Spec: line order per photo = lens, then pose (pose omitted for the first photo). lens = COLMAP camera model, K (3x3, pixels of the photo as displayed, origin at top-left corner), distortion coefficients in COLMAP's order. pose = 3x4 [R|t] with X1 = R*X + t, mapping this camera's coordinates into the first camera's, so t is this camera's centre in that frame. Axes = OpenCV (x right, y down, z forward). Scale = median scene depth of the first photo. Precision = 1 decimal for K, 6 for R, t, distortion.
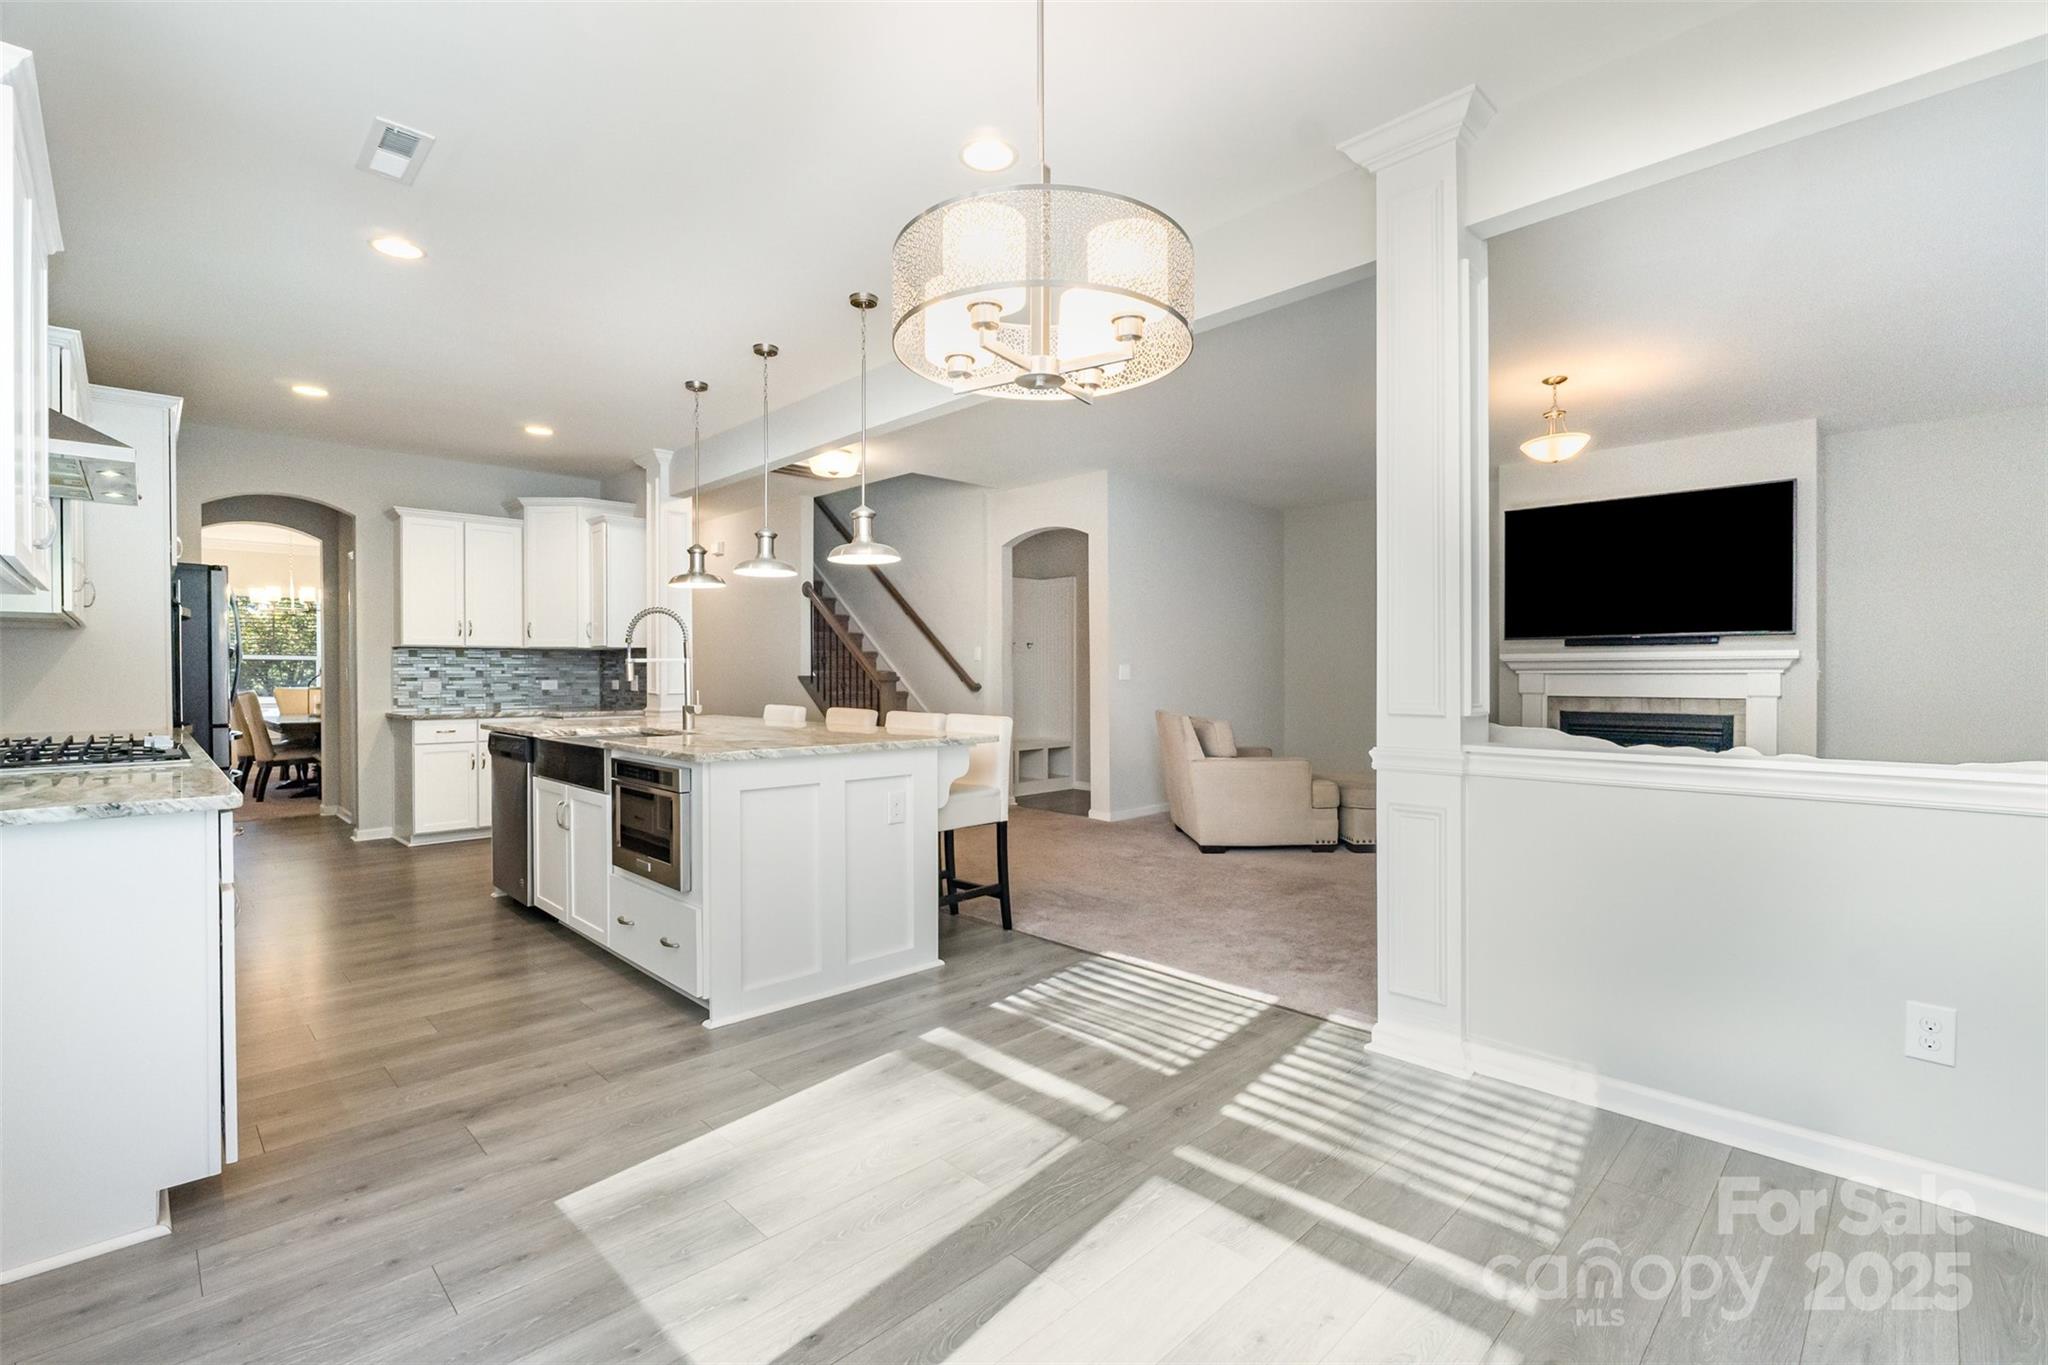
lens RADIAL K [[940.3, 0, 1026.0], [0, 940.3, 678.6], [0, 0, 1]] dist [-0.006329, -0.000335]
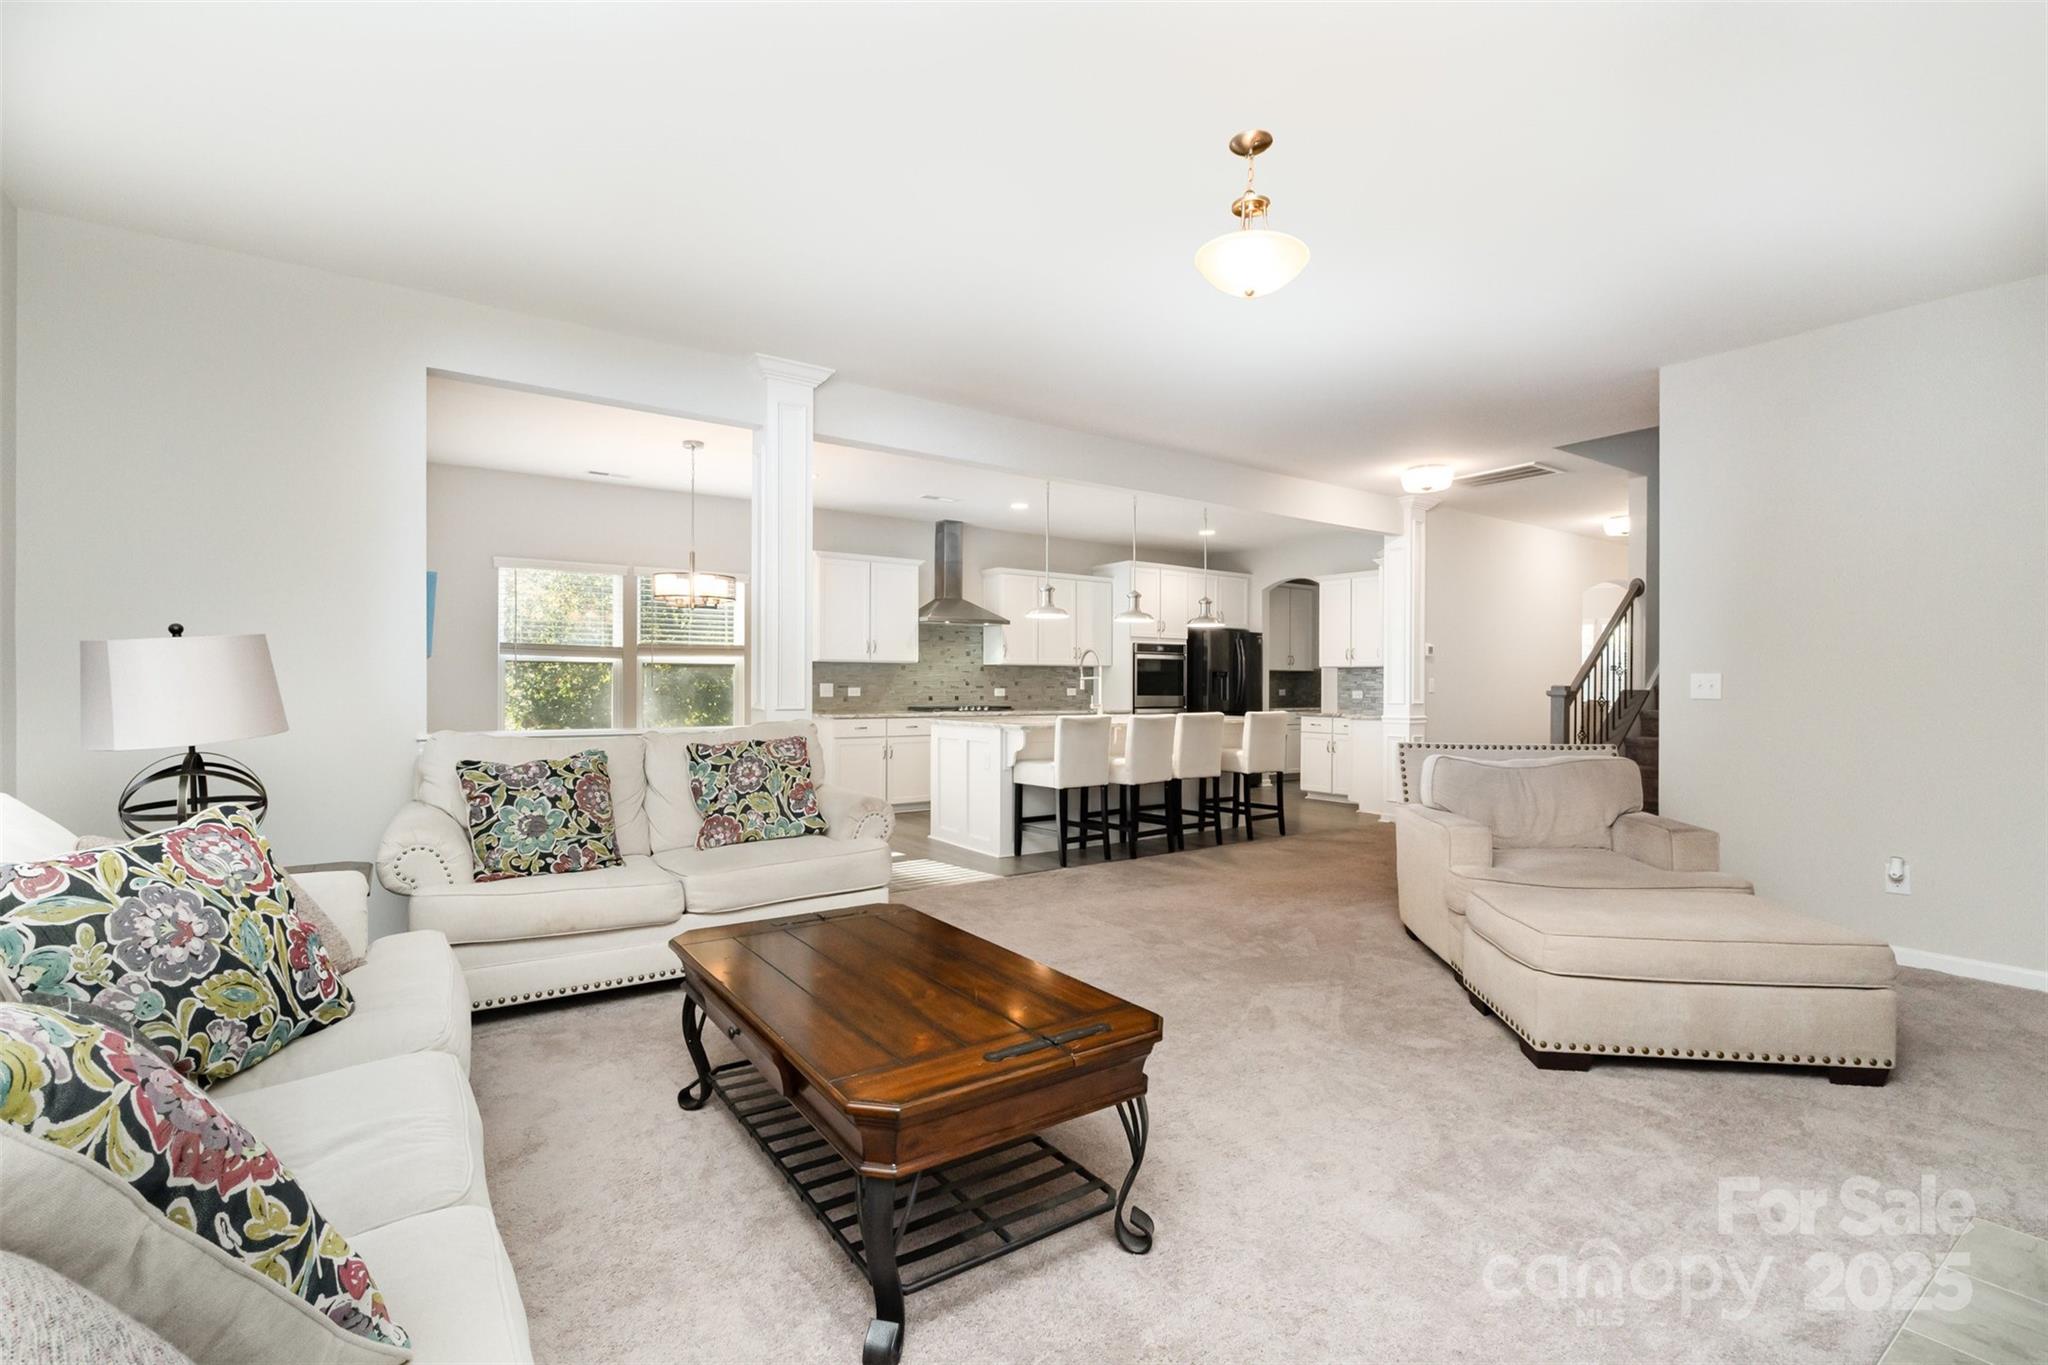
lens RADIAL K [[868.8, 0, 1007.9], [0, 868.8, 688.1], [0, 0, 1]] dist [0.001500, 0.000507]
pose [[-0.147475, 0.008870, -0.989026, 0.877552], [-0.010251, 0.999892, 0.010496, -0.012465], [0.989013, 0.011686, -0.147368, 0.743499]]
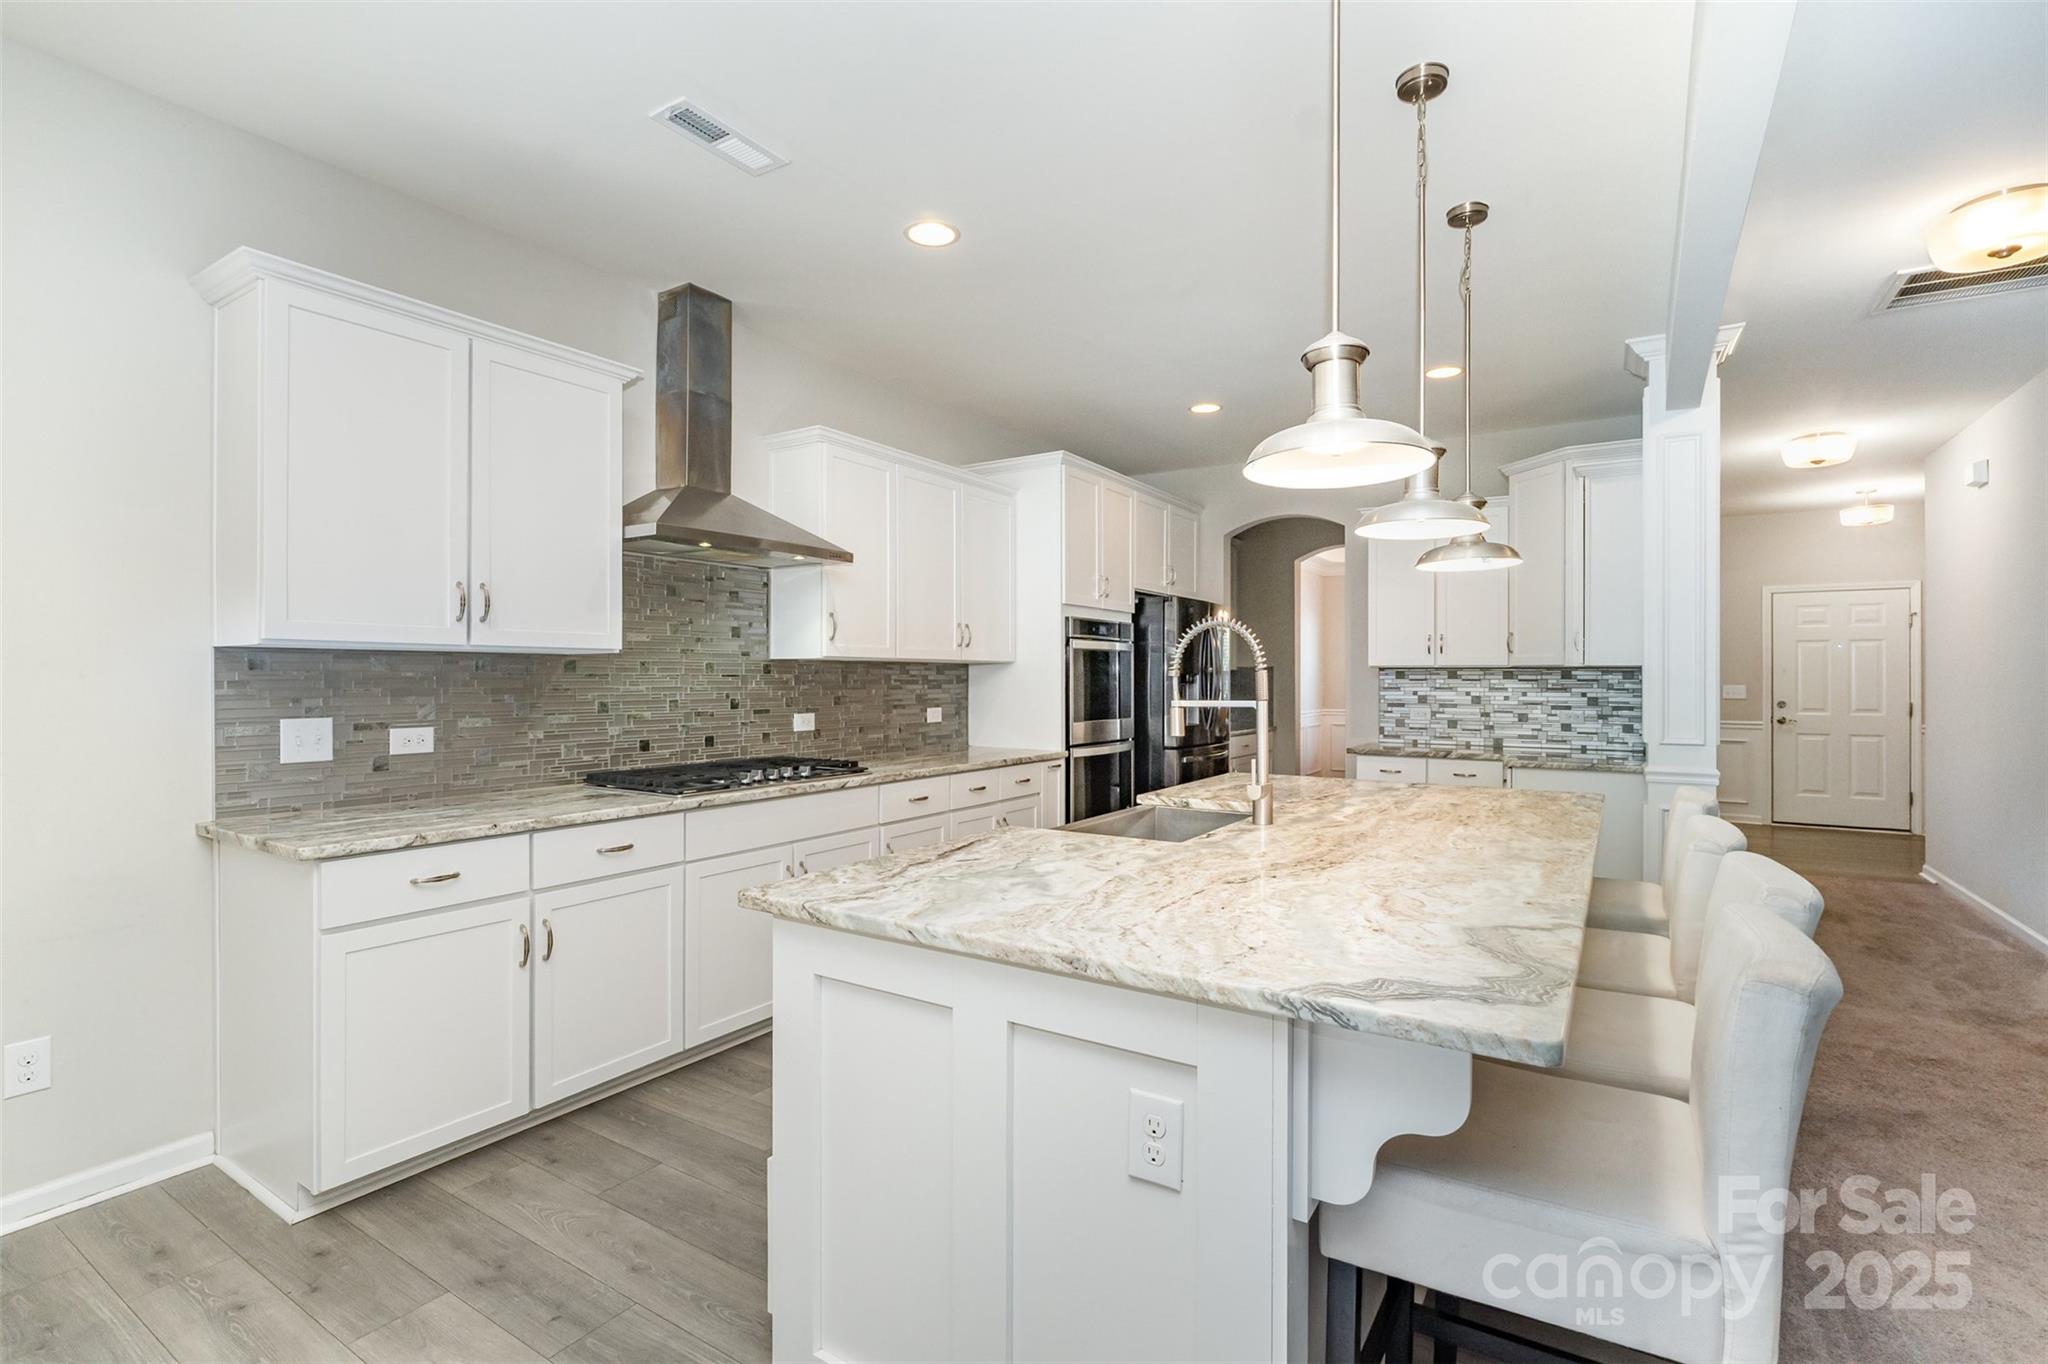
lens RADIAL K [[940.3, 0, 994.8], [0, 940.3, 675.2], [0, 0, 1]] dist [-0.006329, -0.000335]
pose [[0.214752, -0.001233, -0.976668, 0.117496], [-0.007189, 0.999970, -0.002843, -0.023821], [0.976642, 0.007632, 0.214737, 0.498335]]
